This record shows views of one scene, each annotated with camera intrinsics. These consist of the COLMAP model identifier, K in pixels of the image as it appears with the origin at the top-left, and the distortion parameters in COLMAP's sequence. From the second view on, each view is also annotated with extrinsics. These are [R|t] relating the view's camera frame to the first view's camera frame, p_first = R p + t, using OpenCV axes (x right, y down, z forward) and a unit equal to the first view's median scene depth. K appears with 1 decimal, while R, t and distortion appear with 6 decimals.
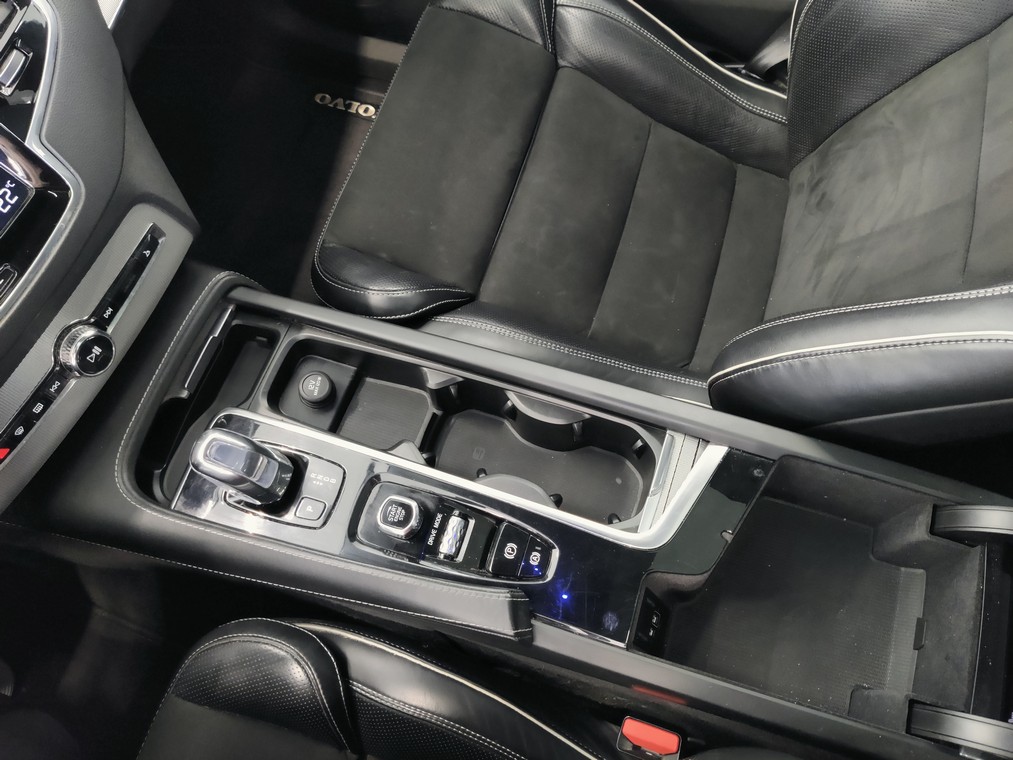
lens RADIAL K [[796.0, 0, 520.3], [0, 796.0, 370.0], [0, 0, 1]] dist [-0.009854, -0.015451]
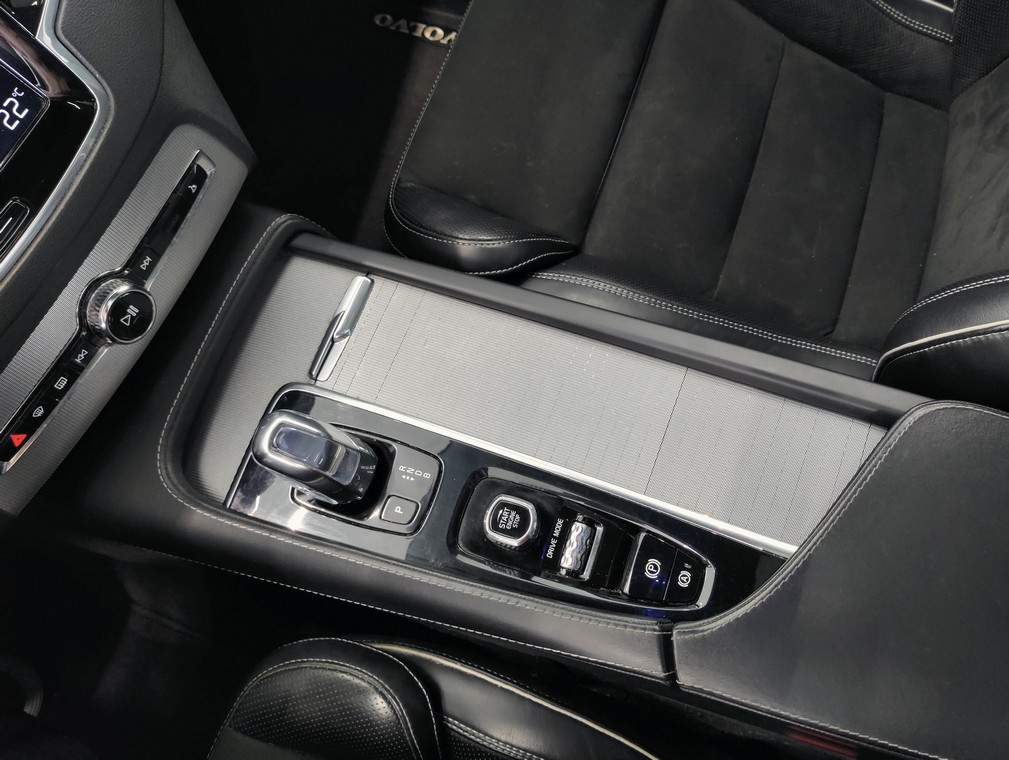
lens RADIAL K [[839.5, 0, 549.1], [0, 839.5, 378.6], [0, 0, 1]] dist [-0.011425, -0.011591]
pose [[0.999645, 0.010165, -0.024637, -0.089475], [-0.008827, 0.998512, 0.053815, -0.005031], [0.025147, -0.053578, 0.998247, 0.158914]]
